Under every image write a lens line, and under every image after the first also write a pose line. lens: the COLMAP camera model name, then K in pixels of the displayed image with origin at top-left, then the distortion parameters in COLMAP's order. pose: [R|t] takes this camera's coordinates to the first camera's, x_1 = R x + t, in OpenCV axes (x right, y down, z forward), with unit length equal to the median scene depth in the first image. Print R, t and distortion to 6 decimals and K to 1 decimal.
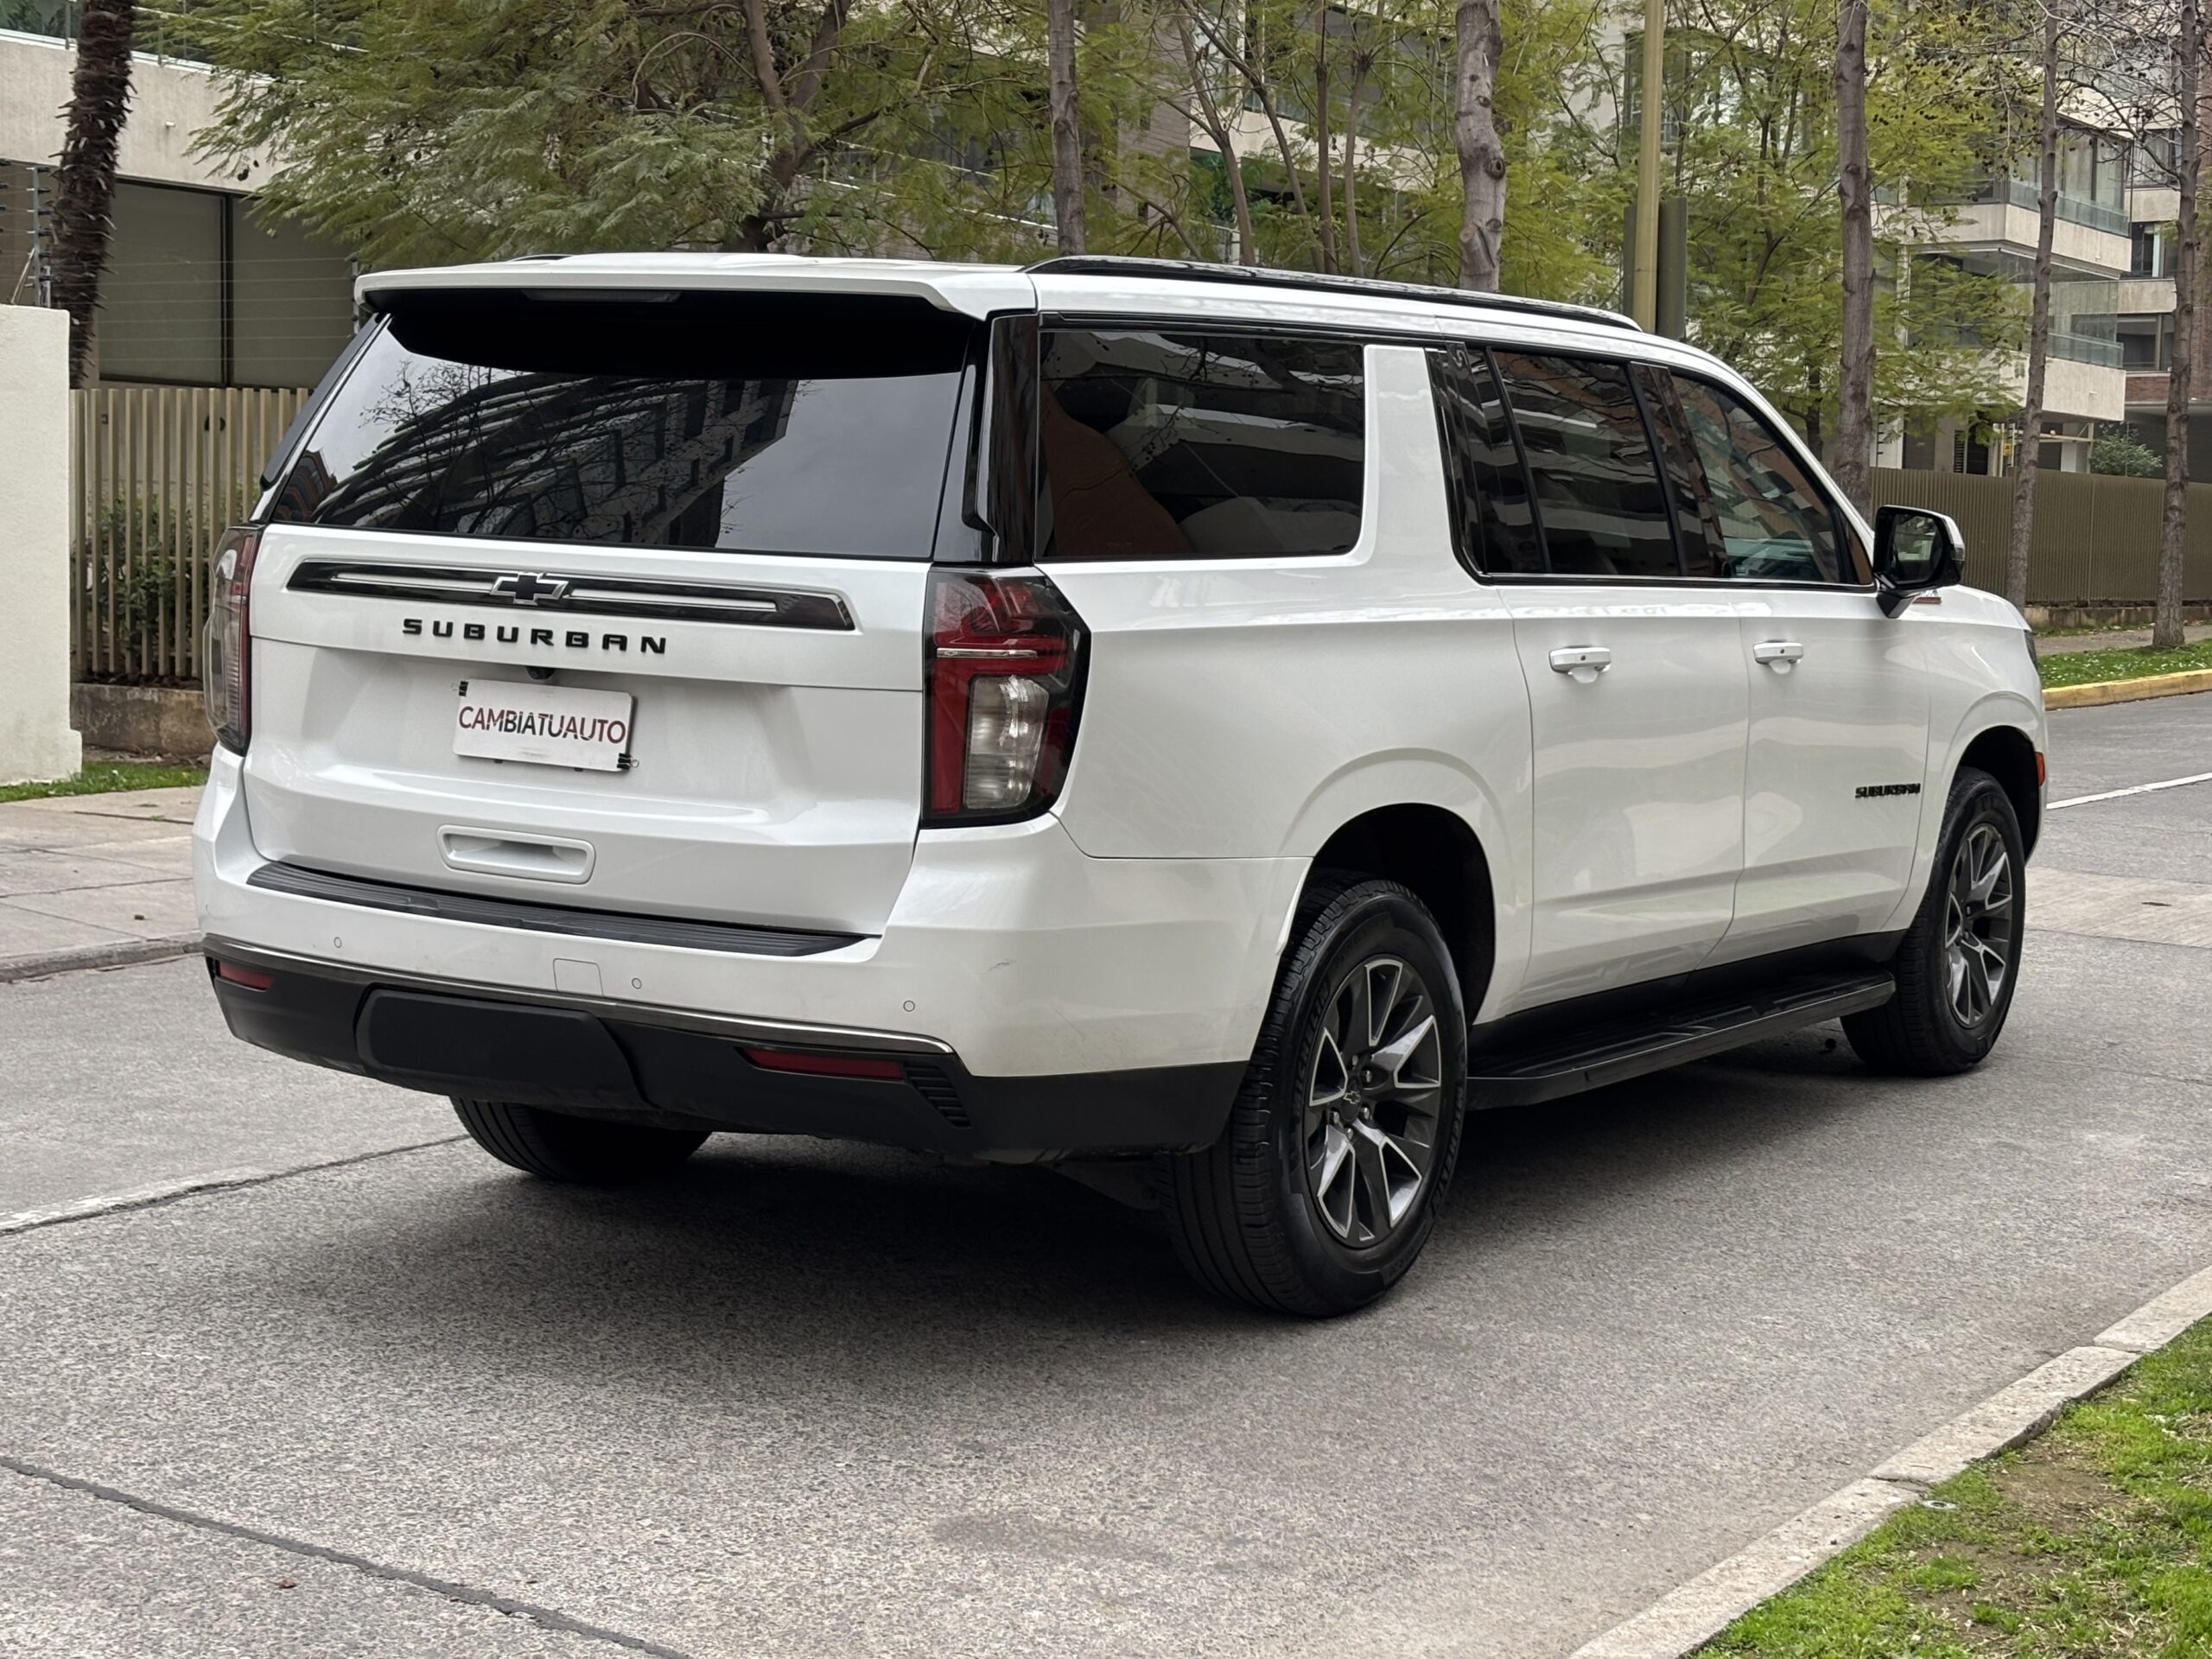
lens RADIAL K [[3458.4, 0, 1106.0], [0, 3458.4, 829.5], [0, 0, 1]] dist [0.238534, -0.915307]
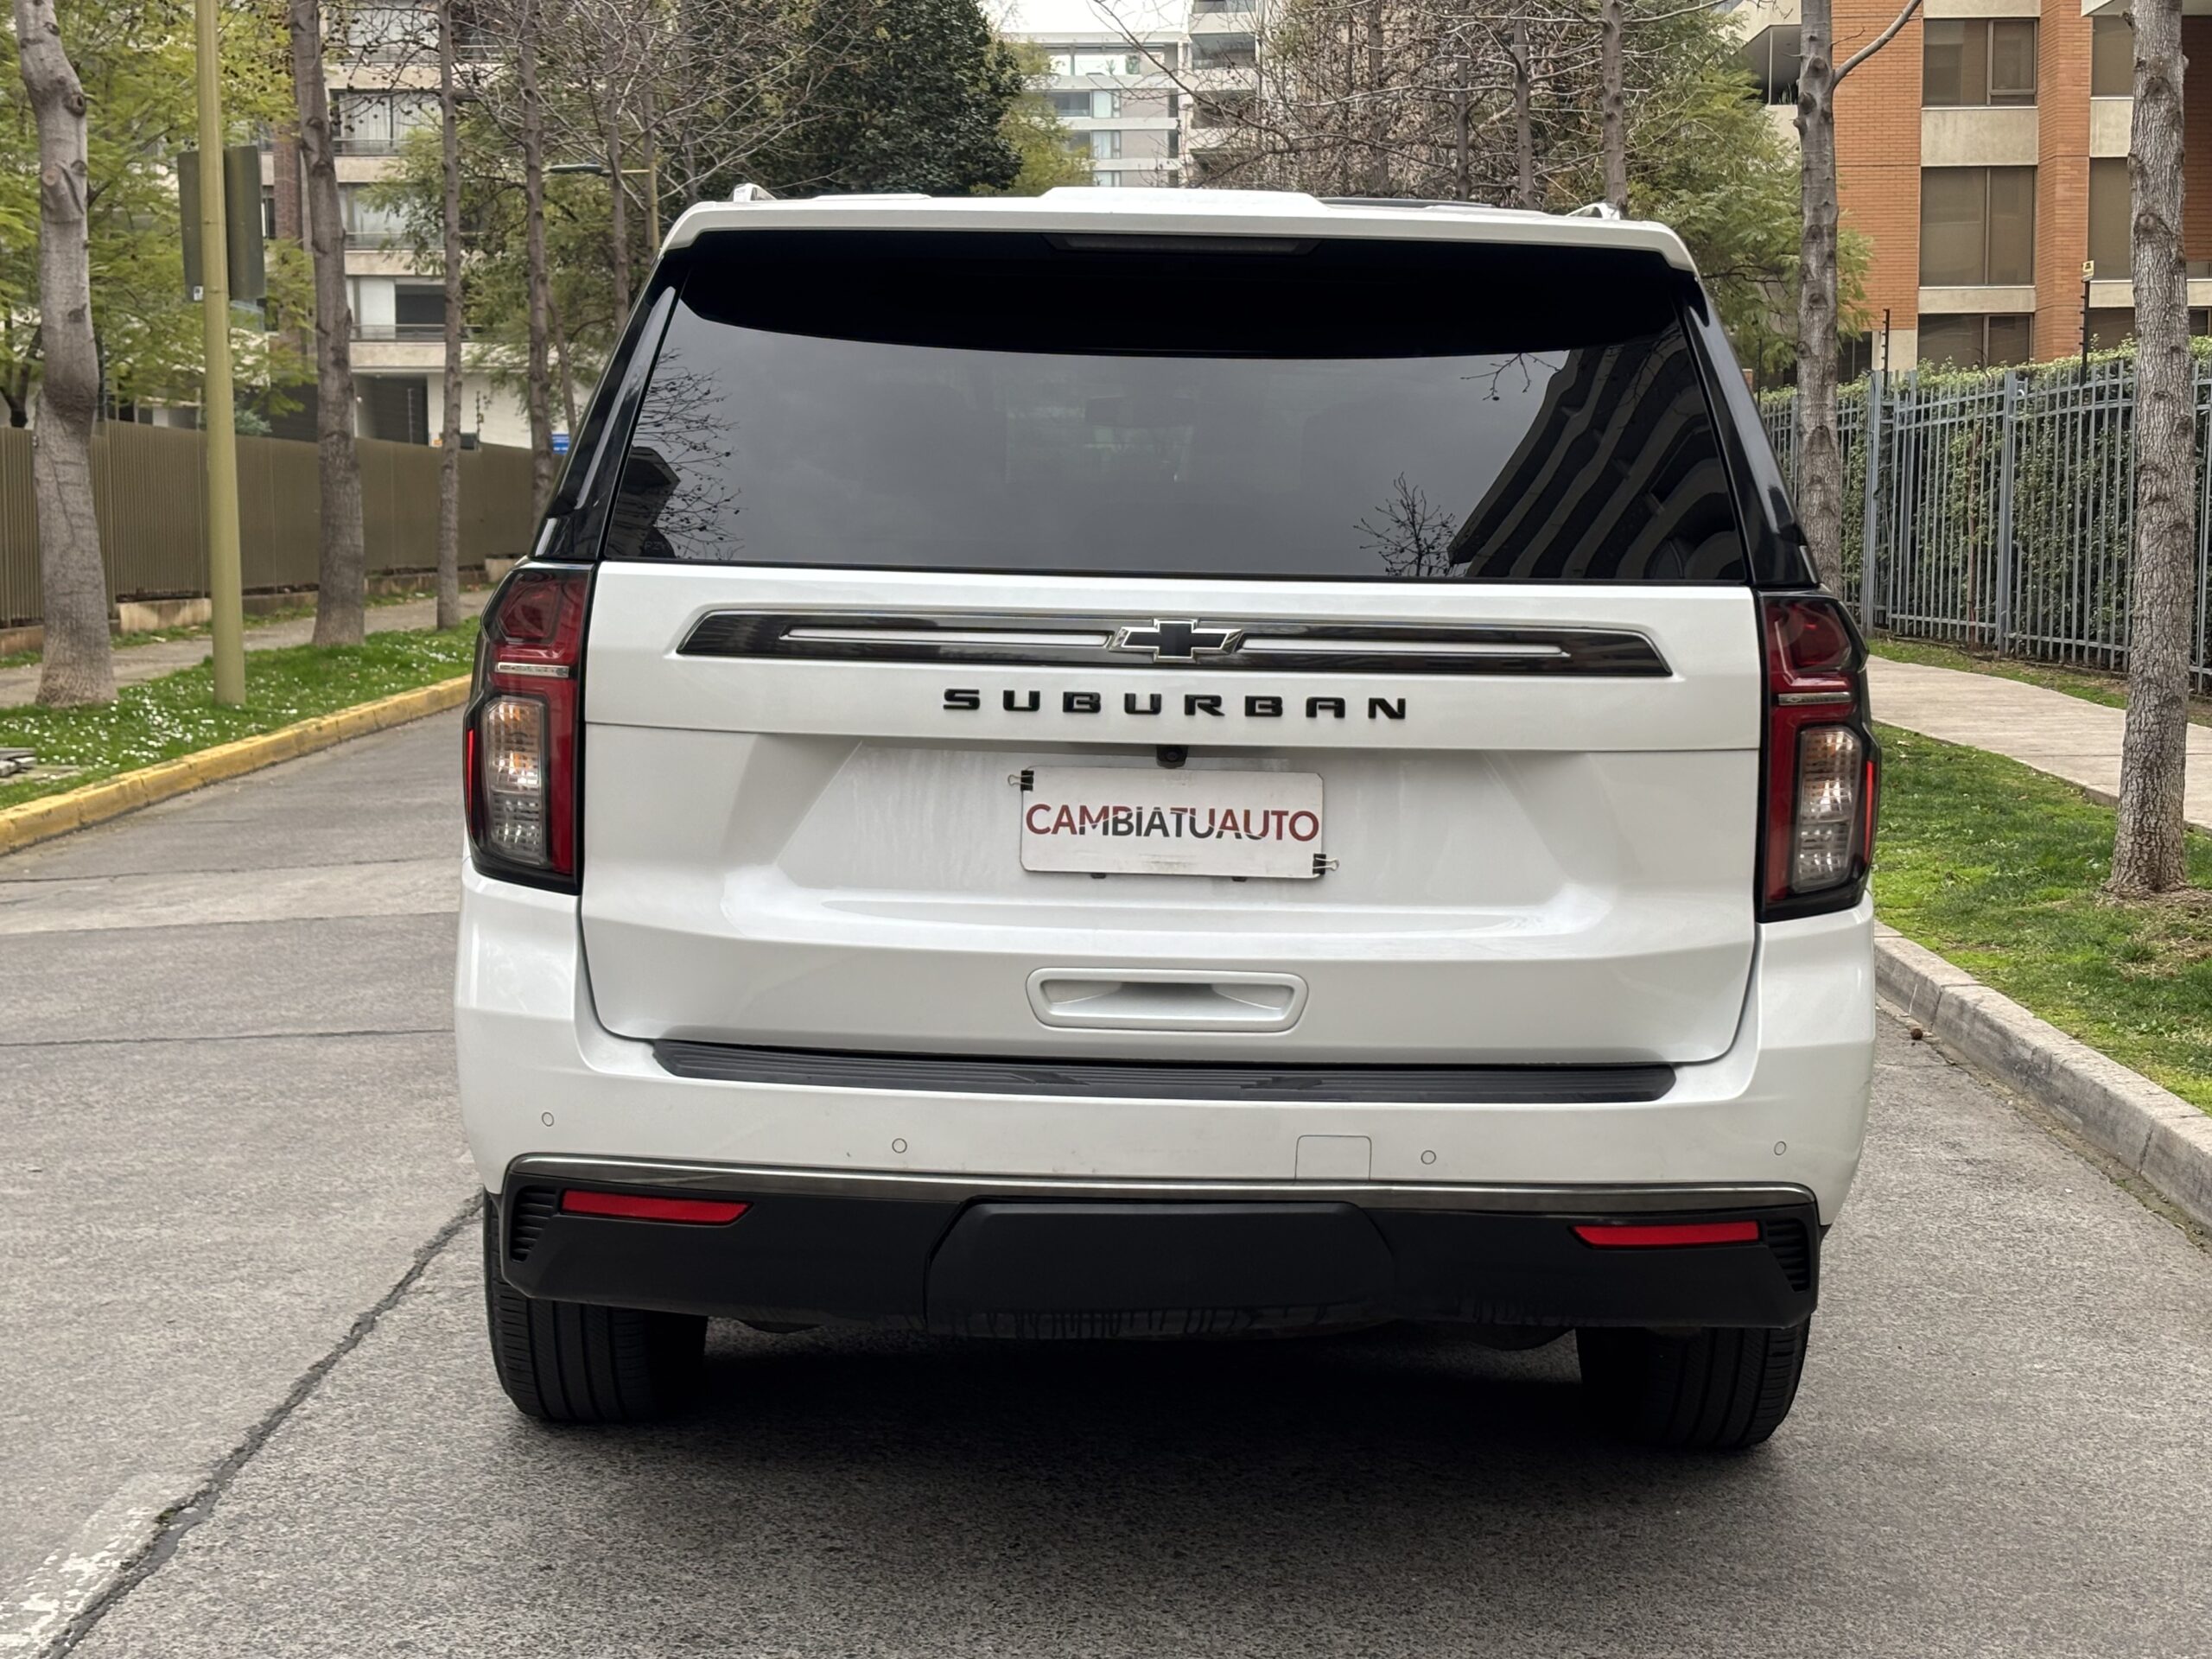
lens RADIAL K [[3458.4, 0, 1106.0], [0, 3458.4, 829.5], [0, 0, 1]] dist [0.238534, -0.915307]
pose [[0.847932, -0.069168, 0.525573, -0.556035], [0.063694, 0.997562, 0.028524, -0.050077], [-0.526265, 0.009289, 0.850270, 0.374734]]
